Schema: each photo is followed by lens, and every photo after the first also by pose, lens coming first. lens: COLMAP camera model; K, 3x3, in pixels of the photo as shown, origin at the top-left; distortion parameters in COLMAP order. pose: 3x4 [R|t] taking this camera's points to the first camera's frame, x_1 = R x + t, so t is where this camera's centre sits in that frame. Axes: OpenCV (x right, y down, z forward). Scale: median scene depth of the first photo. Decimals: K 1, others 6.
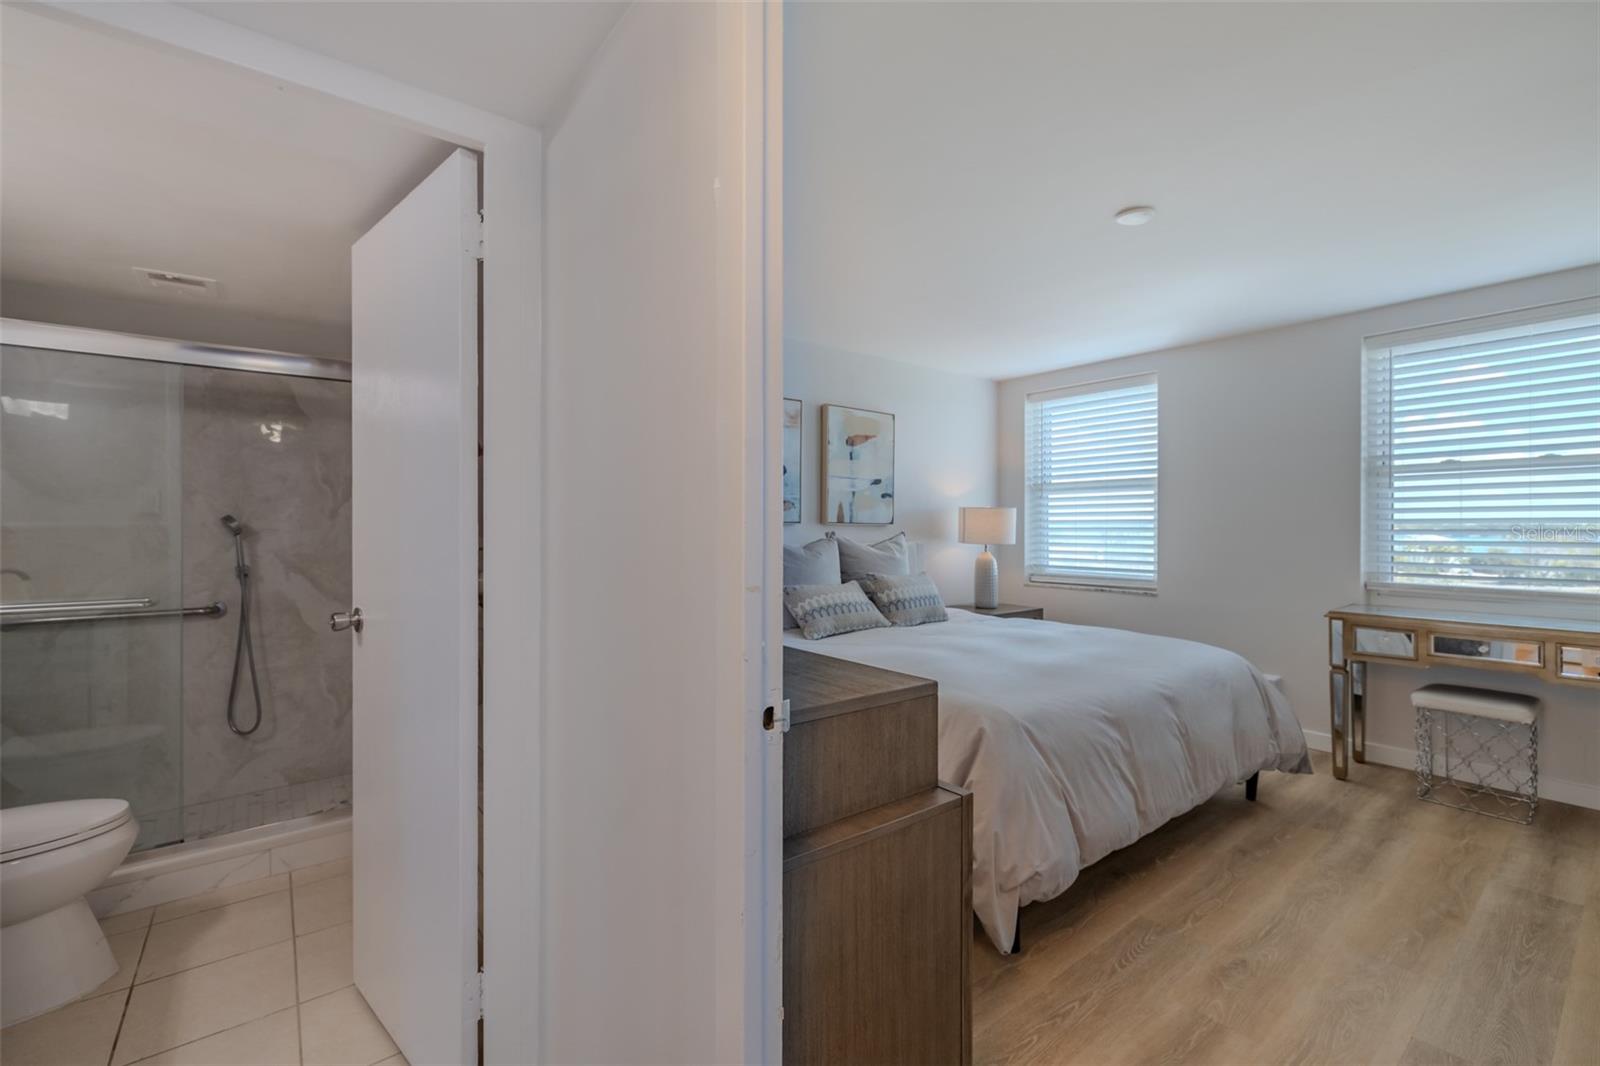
lens RADIAL K [[686.1, 0, 804.3], [0, 686.1, 522.9], [0, 0, 1]] dist [0.001679, 0.000559]
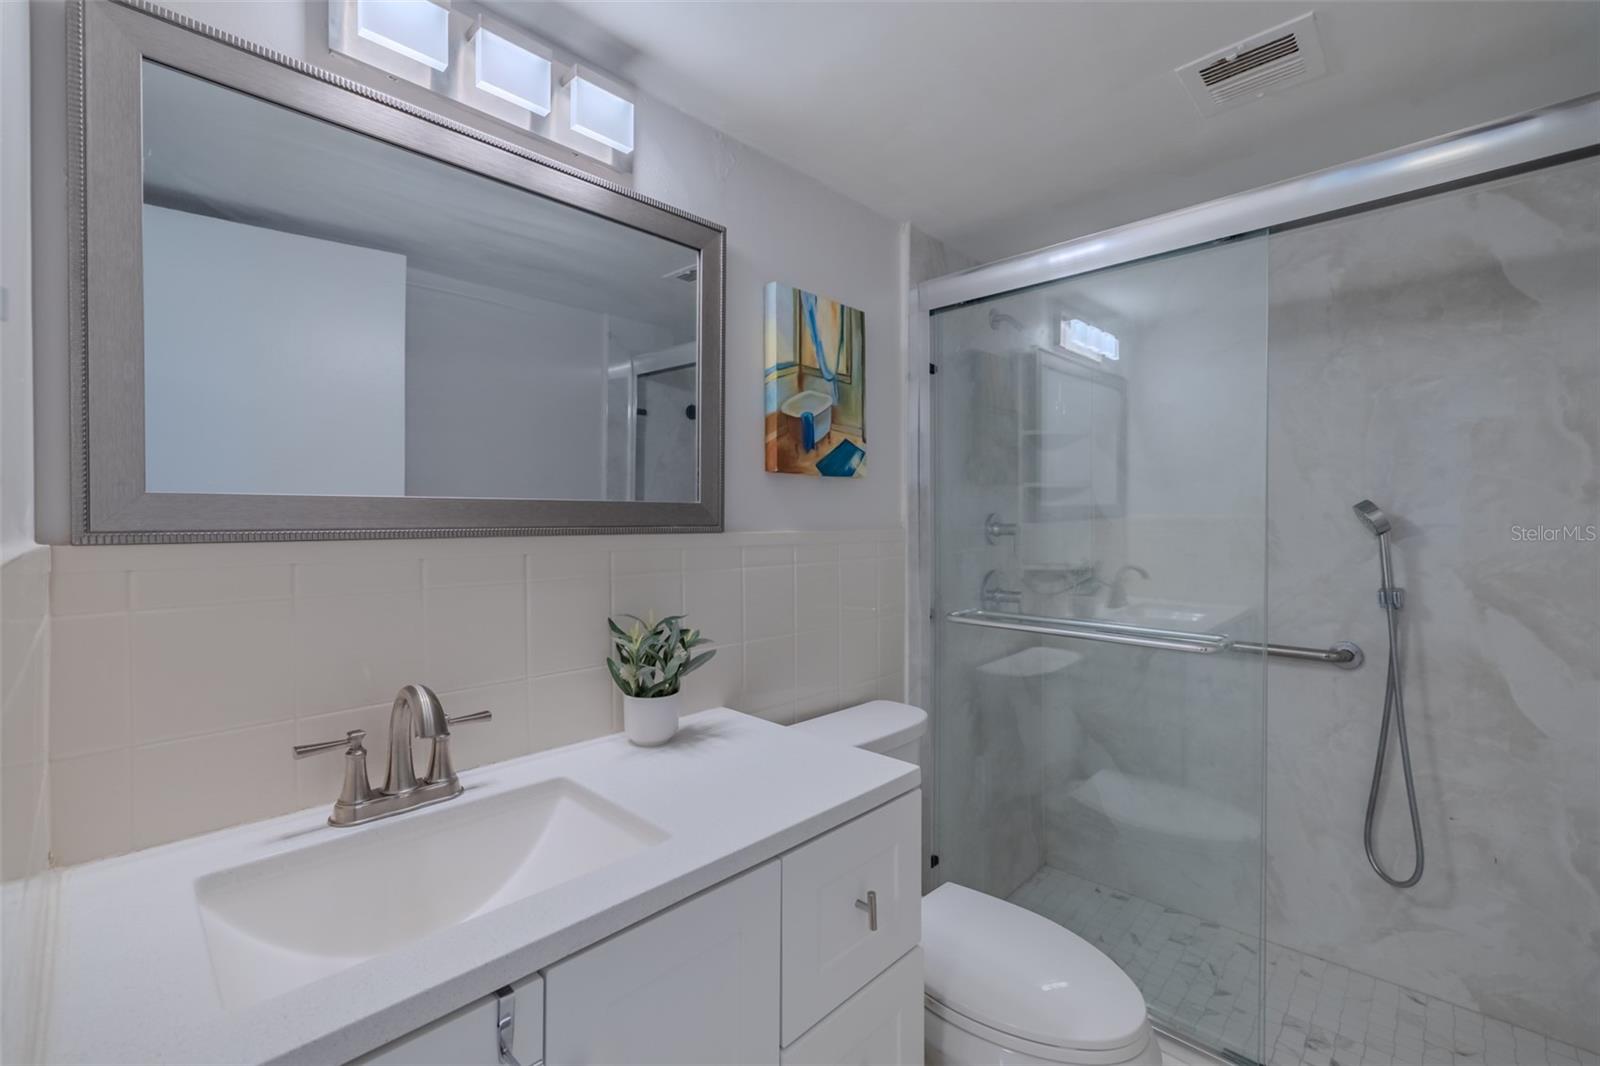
lens RADIAL K [[686.1, 0, 794.3], [0, 686.1, 525.1], [0, 0, 1]] dist [0.001679, 0.000559]
pose [[0.140228, 0.011276, -0.990055, -0.322803], [0.001309, 0.999932, 0.011574, 0.002426], [0.990118, -0.002919, 0.140204, 0.429661]]
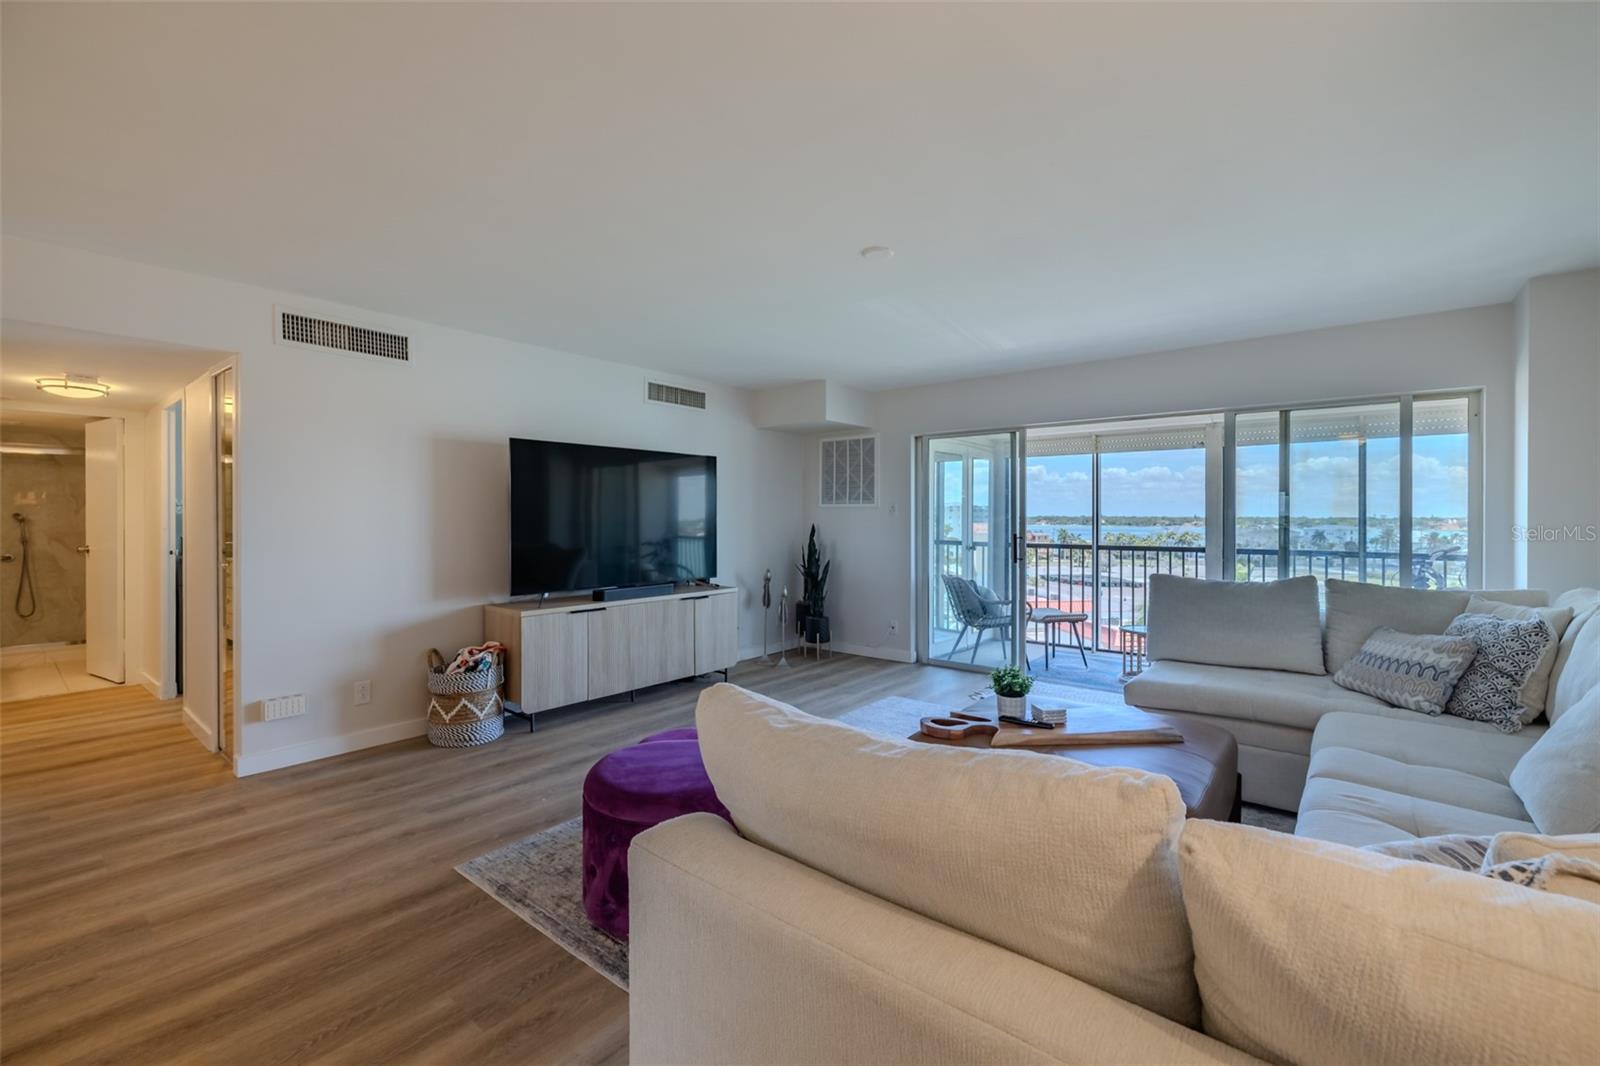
lens RADIAL K [[686.1, 0, 804.7], [0, 686.1, 518.3], [0, 0, 1]] dist [0.001679, 0.000559]
pose [[0.976613, 0.003203, 0.214979, 1.064581], [-0.003799, 0.999990, 0.002360, -0.008707], [-0.214970, -0.003122, 0.976616, -1.574994]]
